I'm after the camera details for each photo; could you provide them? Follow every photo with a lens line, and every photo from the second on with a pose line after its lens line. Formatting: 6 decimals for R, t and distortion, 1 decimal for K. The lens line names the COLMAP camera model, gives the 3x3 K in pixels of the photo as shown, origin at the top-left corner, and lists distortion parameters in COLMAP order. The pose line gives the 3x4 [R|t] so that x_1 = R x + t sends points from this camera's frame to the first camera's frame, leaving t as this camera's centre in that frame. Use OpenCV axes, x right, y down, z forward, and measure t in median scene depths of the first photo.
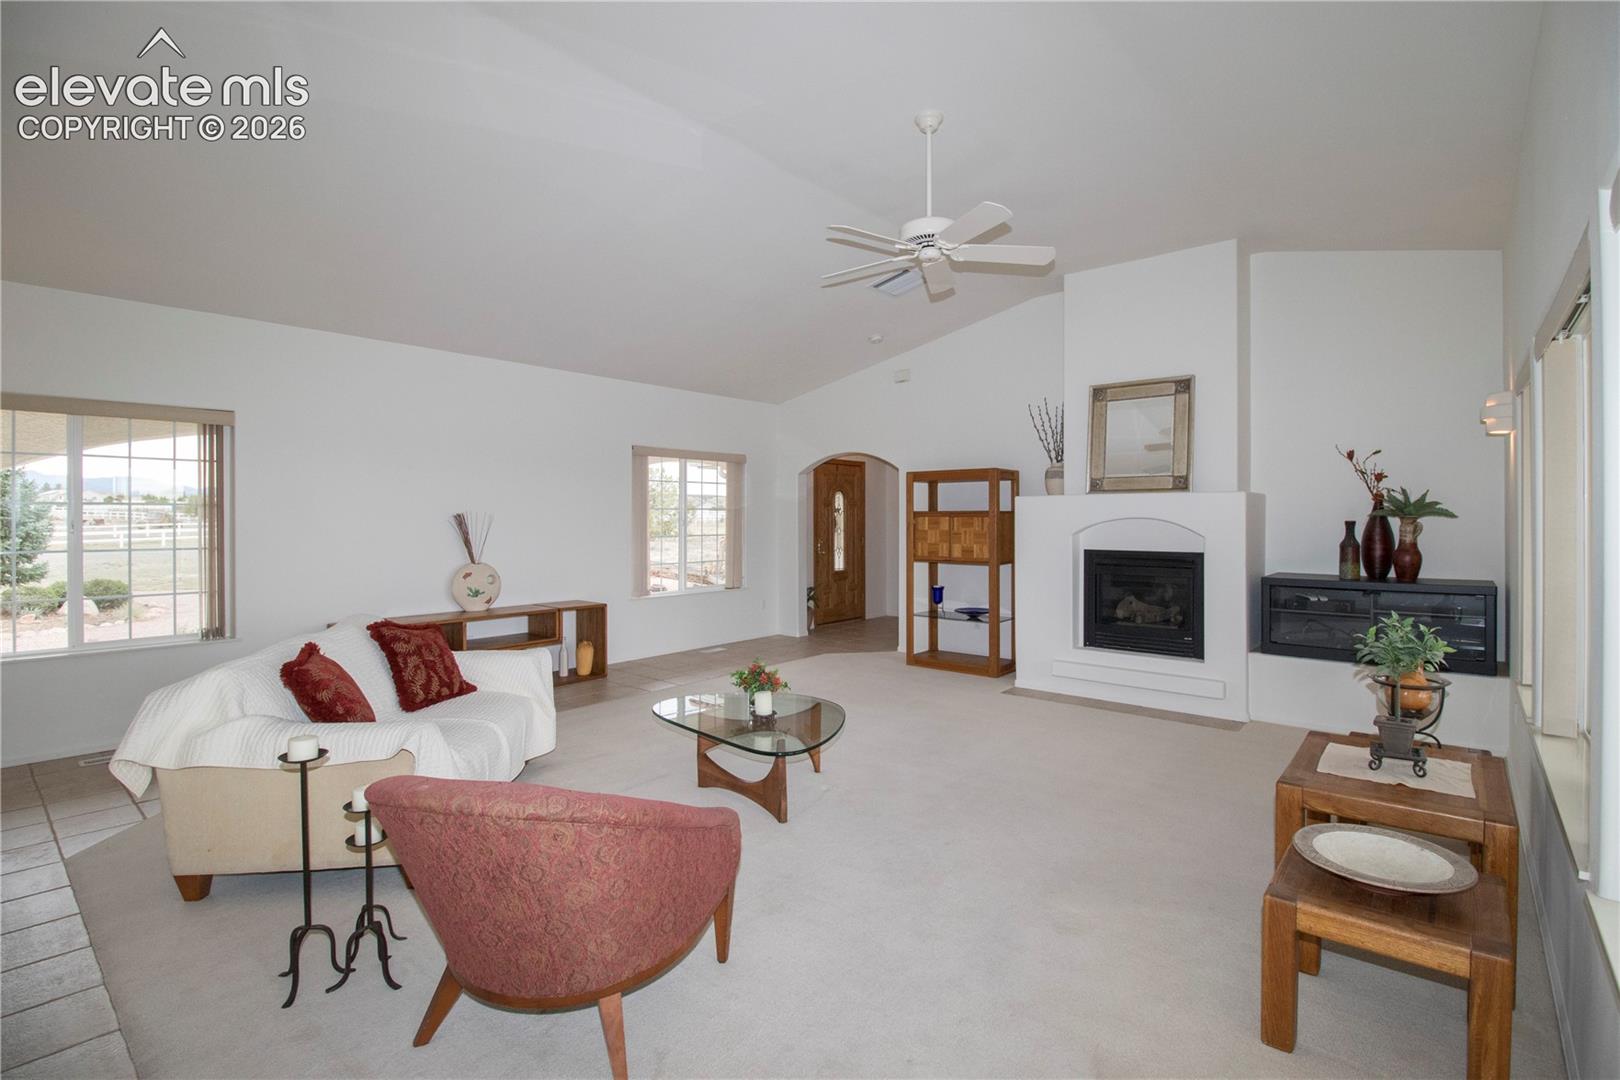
lens RADIAL K [[743.0, 0, 825.3], [0, 743.0, 518.6], [0, 0, 1]] dist [-0.023356, -0.000625]
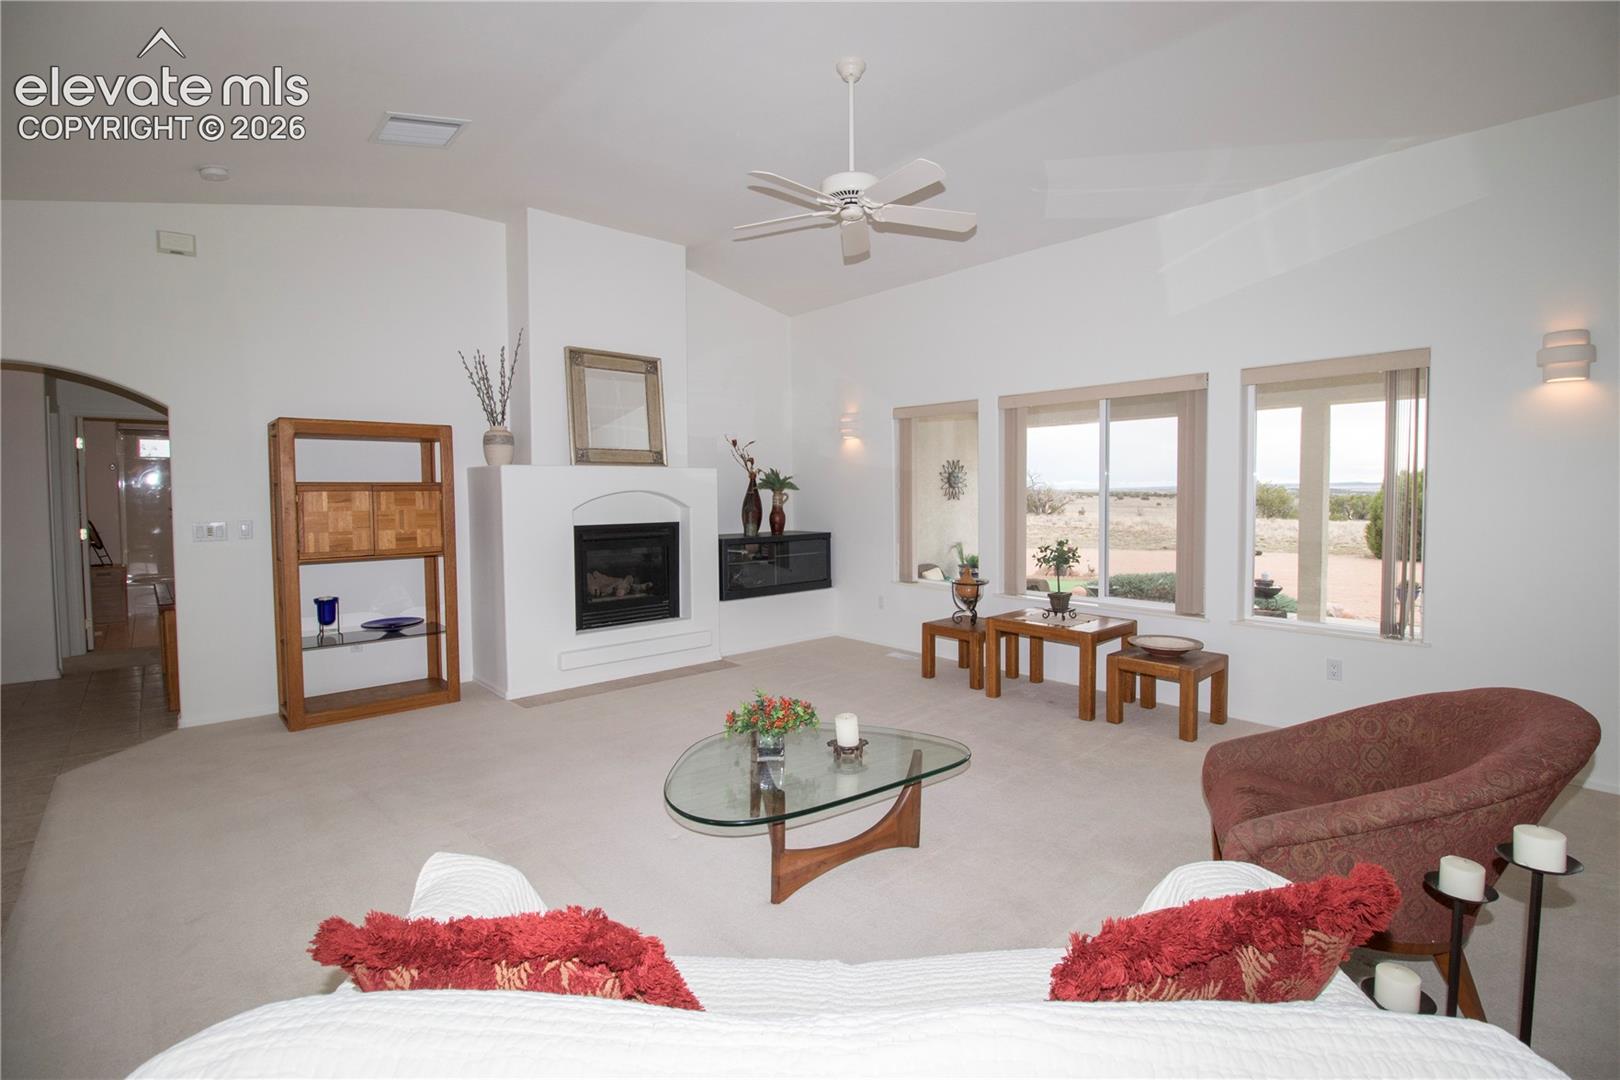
lens RADIAL K [[743.0, 0, 825.3], [0, 743.0, 518.6], [0, 0, 1]] dist [-0.023356, -0.000625]
pose [[0.128291, -0.041974, 0.990848, -0.517645], [0.002378, 0.999114, 0.042016, -0.005083], [-0.991734, -0.003034, 0.128277, 0.575440]]
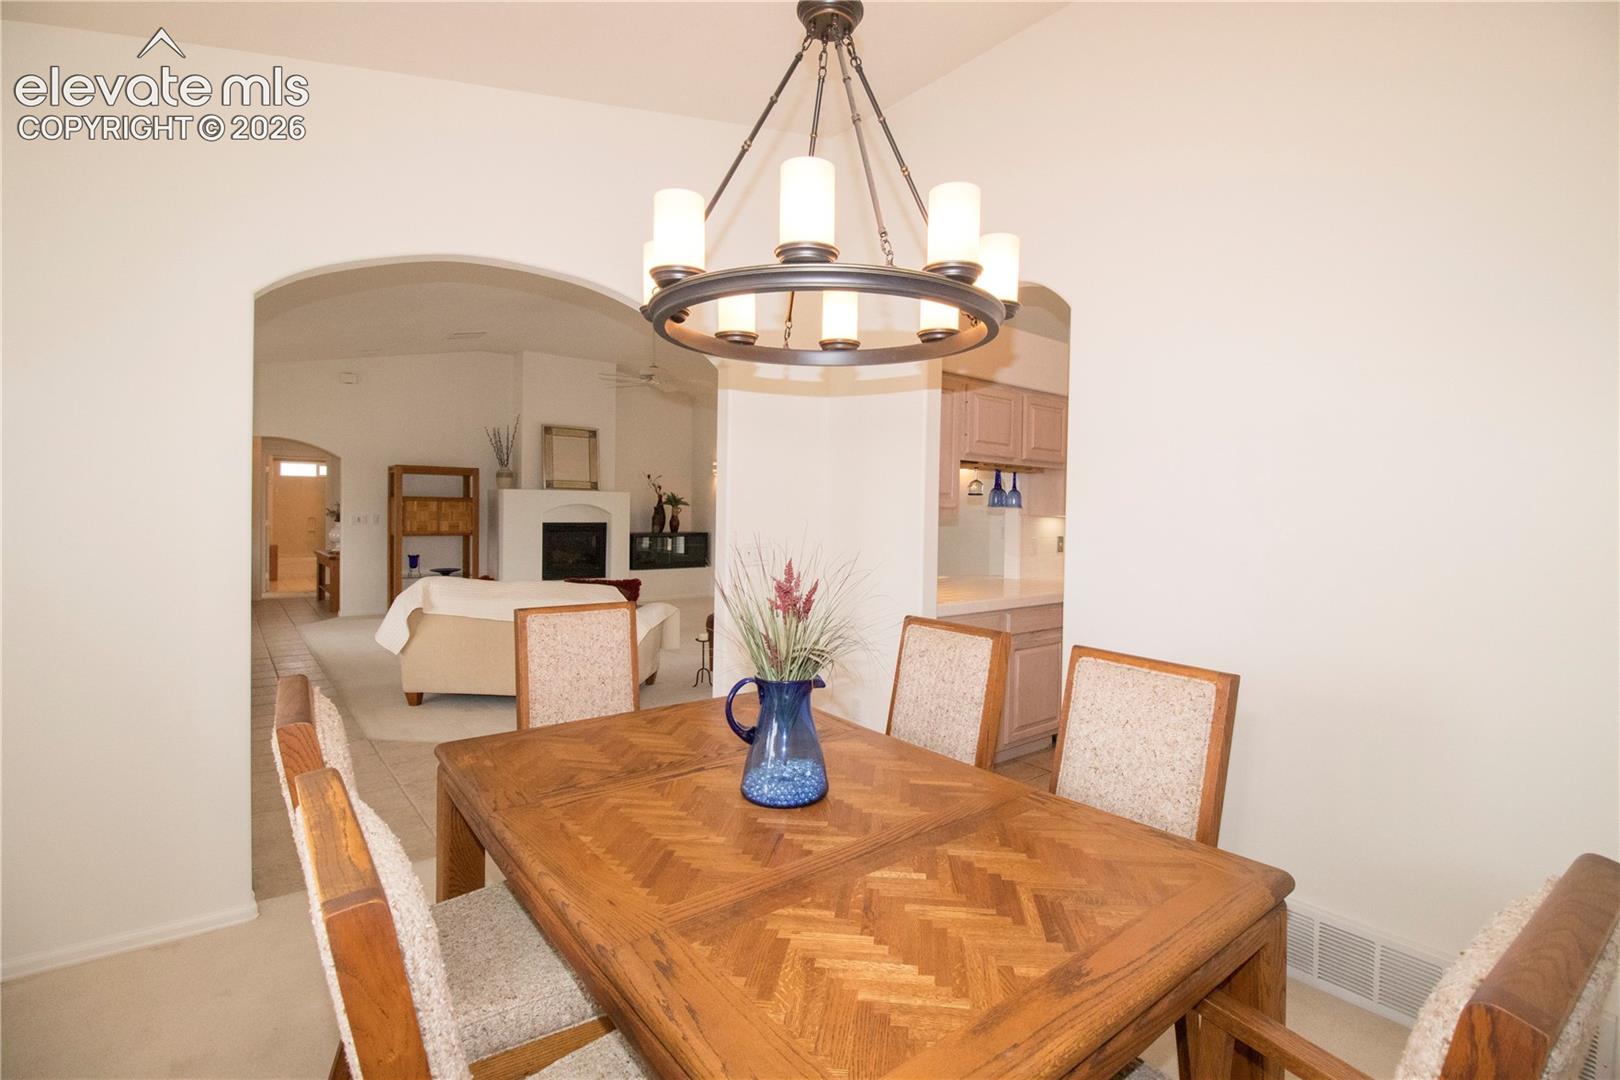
lens RADIAL K [[743.0, 0, 825.3], [0, 743.0, 518.6], [0, 0, 1]] dist [-0.023356, -0.000625]
pose [[0.167717, -0.009141, 0.985793, -1.190818], [-0.013326, 0.999845, 0.011538, 0.005073], [-0.985745, -0.015072, 0.167570, 0.094402]]
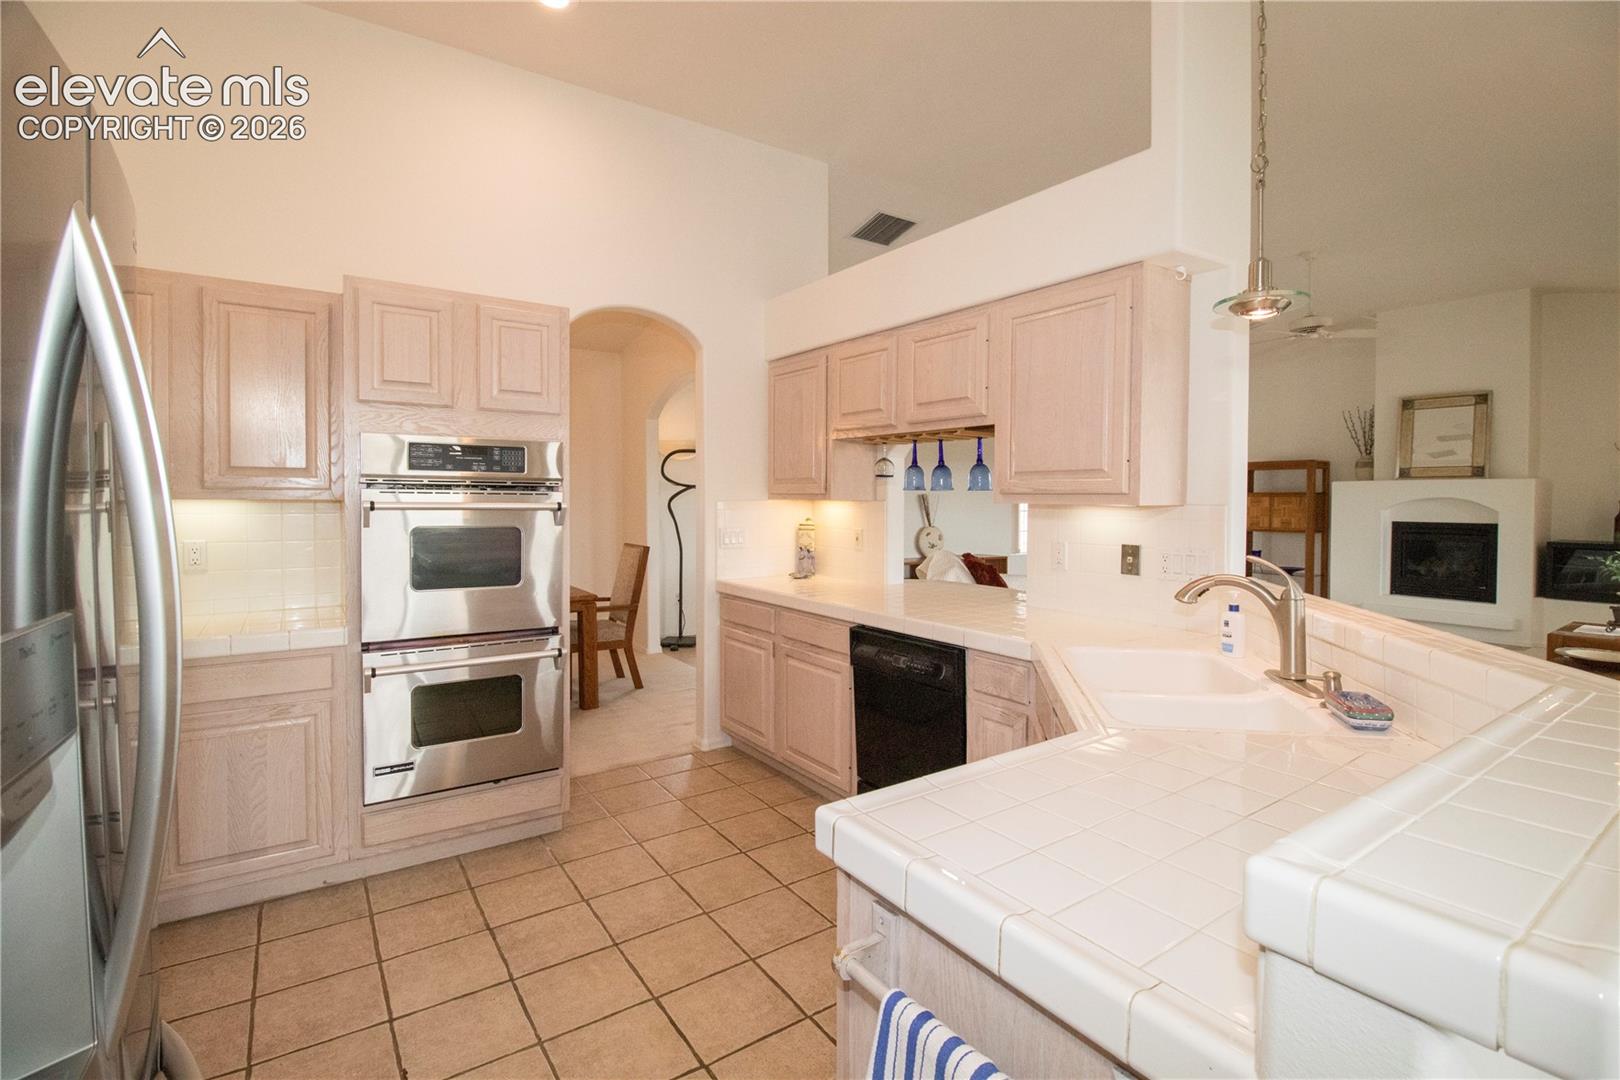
lens RADIAL K [[743.0, 0, 825.3], [0, 743.0, 518.6], [0, 0, 1]] dist [-0.023356, -0.000625]
pose [[0.966449, 0.009447, -0.256685, -0.299066], [-0.003129, 0.999682, 0.025009, 0.006996], [0.256840, -0.023367, 0.966172, -0.537635]]
